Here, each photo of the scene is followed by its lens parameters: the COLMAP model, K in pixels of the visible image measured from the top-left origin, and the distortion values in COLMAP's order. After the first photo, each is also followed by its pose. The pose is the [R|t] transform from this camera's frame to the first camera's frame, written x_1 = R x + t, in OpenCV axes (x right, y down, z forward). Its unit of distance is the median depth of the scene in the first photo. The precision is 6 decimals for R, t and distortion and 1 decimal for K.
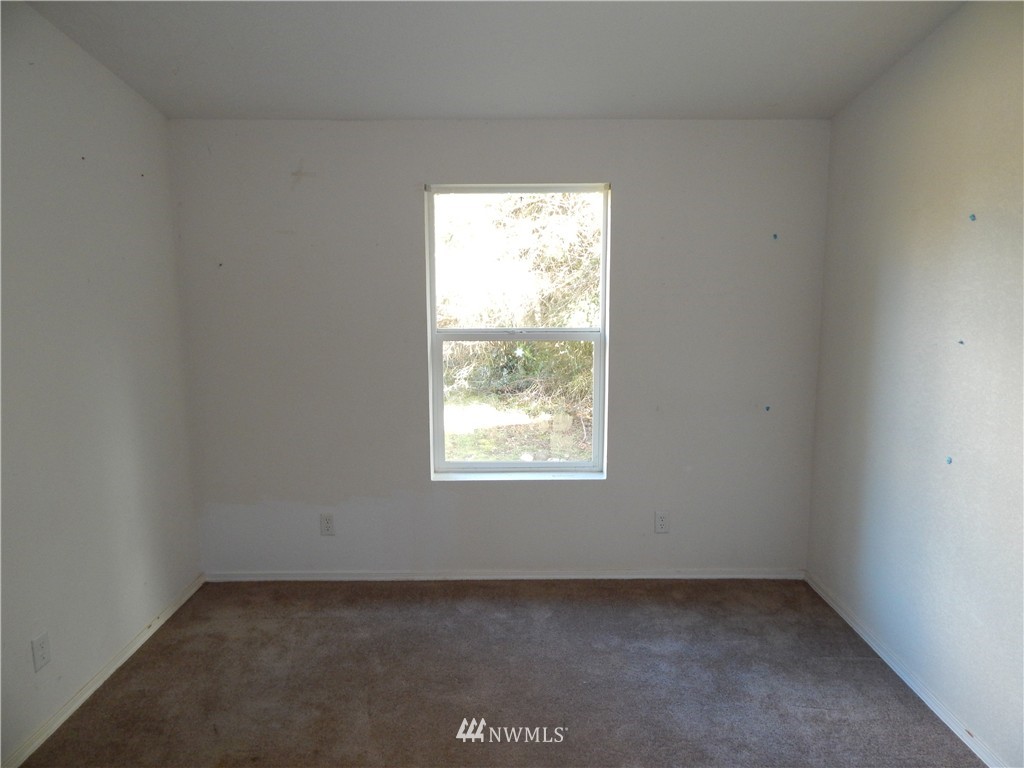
lens RADIAL K [[673.4, 0, 512.6], [0, 673.4, 381.4], [0, 0, 1]] dist [0.001638, -0.004427]
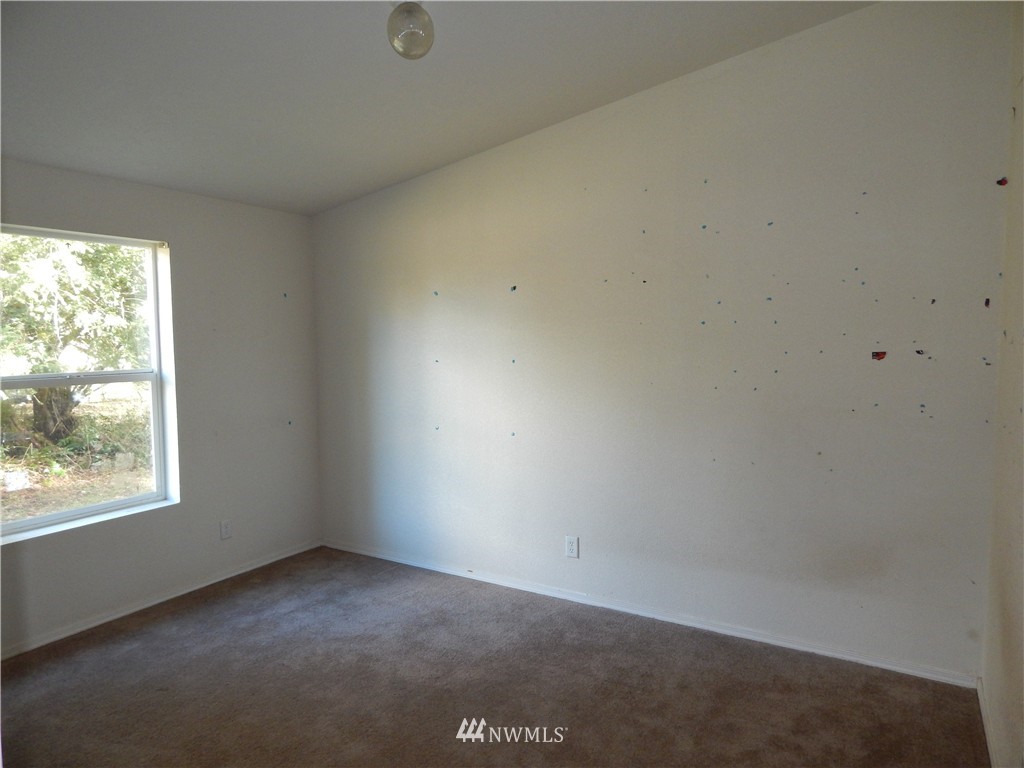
lens RADIAL K [[673.4, 0, 512.6], [0, 673.4, 381.4], [0, 0, 1]] dist [0.001638, -0.004427]
pose [[0.505268, -0.056763, 0.861093, -0.603490], [0.125414, 0.992071, -0.008193, 0.027014], [-0.853800, 0.112133, 0.508381, -0.071687]]
